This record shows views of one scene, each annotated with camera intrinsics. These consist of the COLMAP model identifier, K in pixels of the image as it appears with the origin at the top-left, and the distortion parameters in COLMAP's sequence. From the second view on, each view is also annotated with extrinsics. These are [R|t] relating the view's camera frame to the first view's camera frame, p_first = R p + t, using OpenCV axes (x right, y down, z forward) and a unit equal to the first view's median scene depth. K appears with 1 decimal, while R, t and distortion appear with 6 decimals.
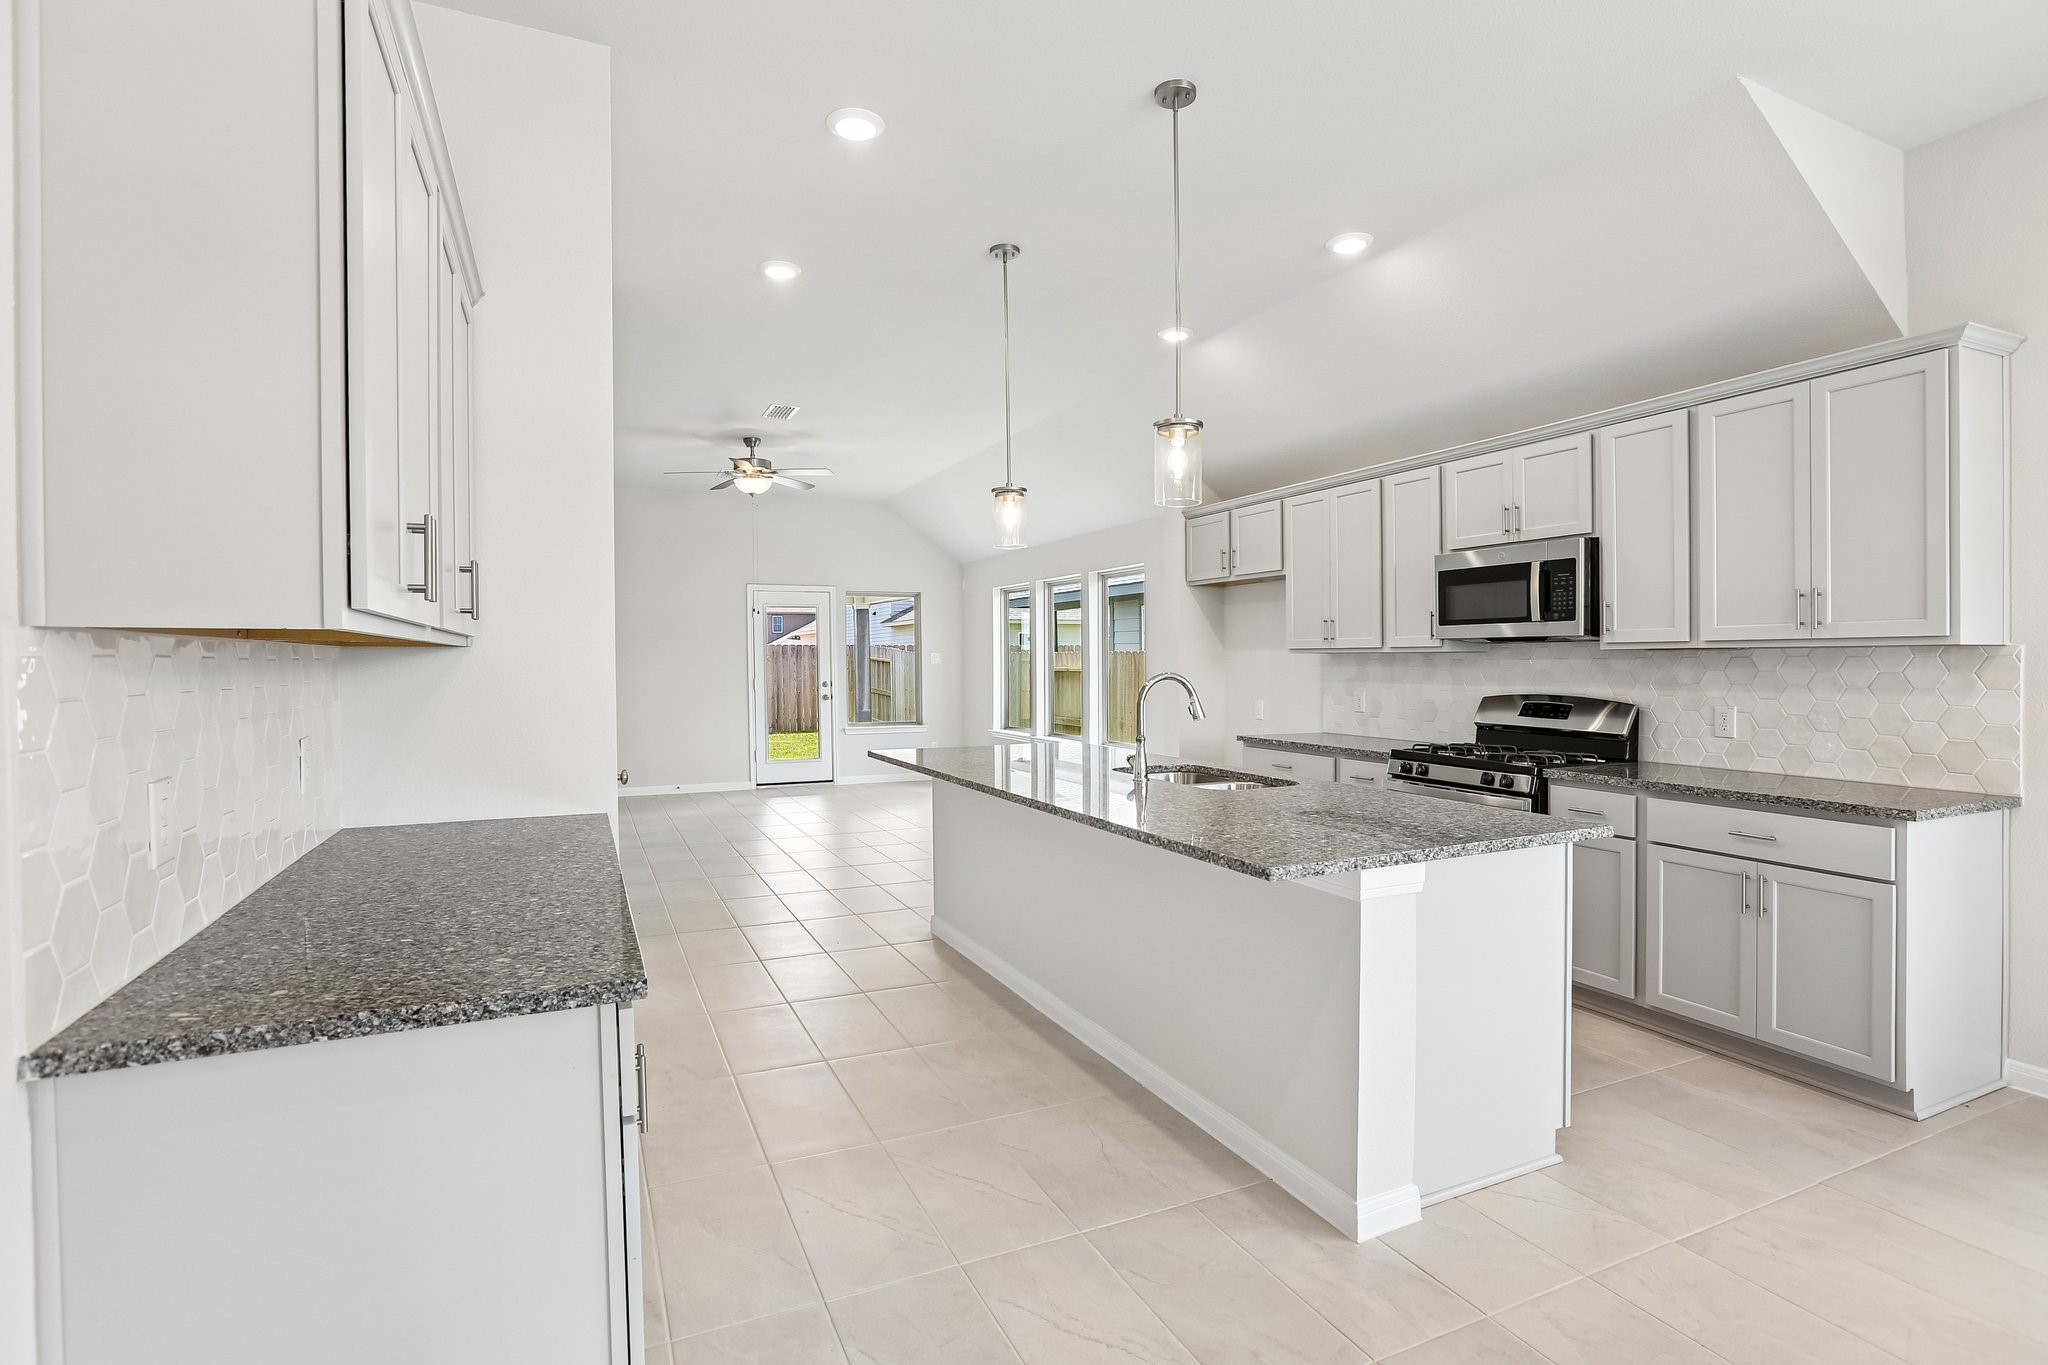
lens RADIAL K [[967.9, 0, 1020.2], [0, 967.9, 713.2], [0, 0, 1]] dist [-0.056924, 0.023431]
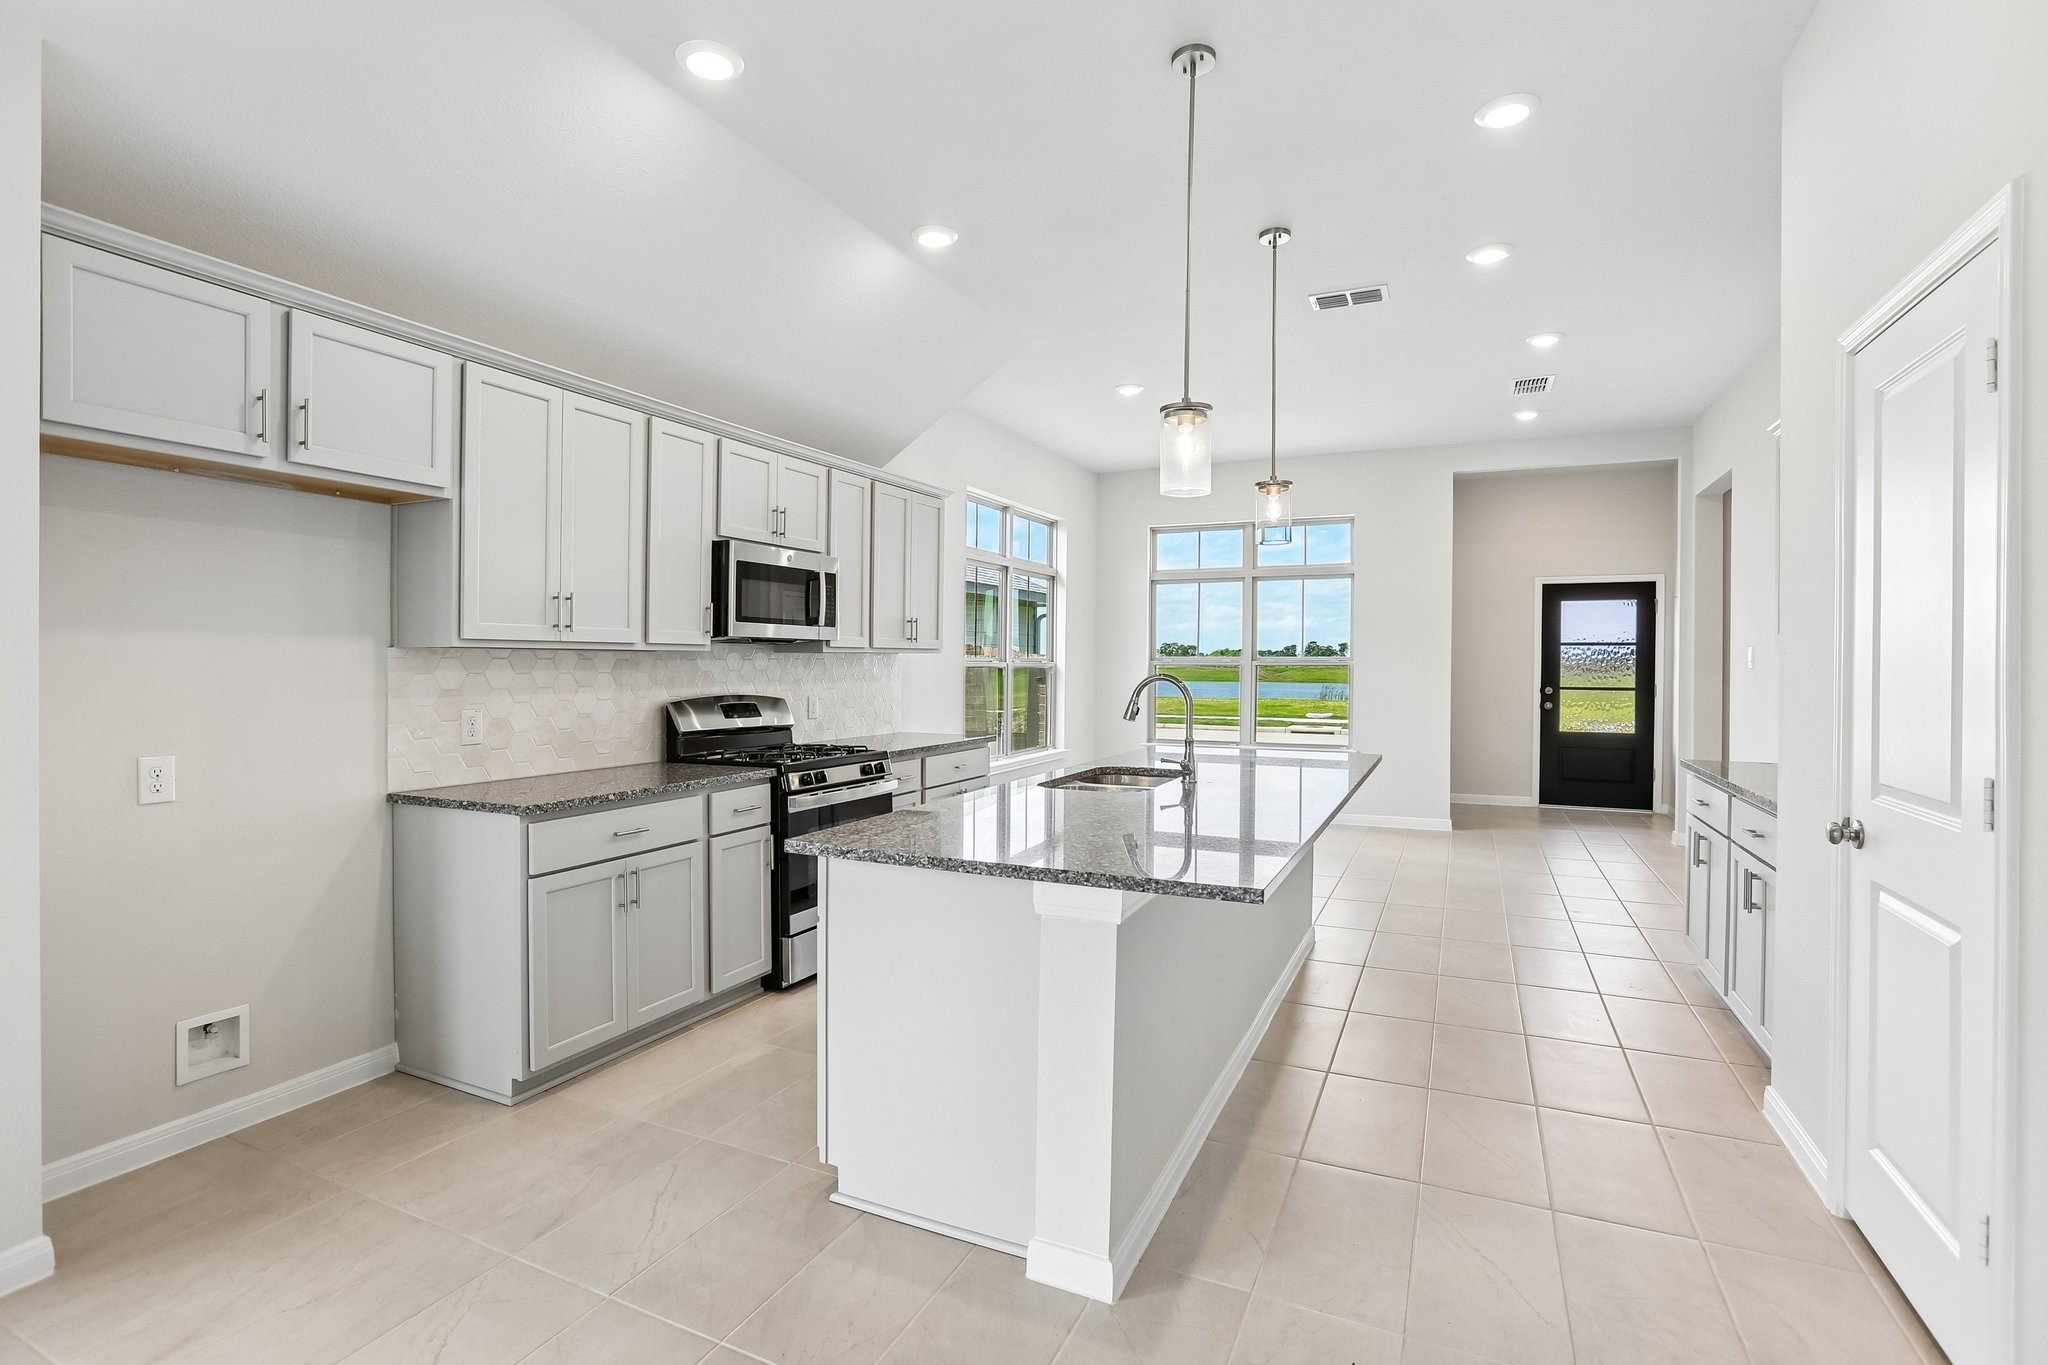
lens RADIAL K [[968.1, 0, 1019.9], [0, 968.1, 660.7], [0, 0, 1]] dist [-0.056235, 0.023394]
pose [[-0.647210, -0.001962, 0.762309, -0.384436], [0.034960, 0.998868, 0.032252, -0.070223], [-0.761510, 0.047524, -0.646409, 1.282493]]
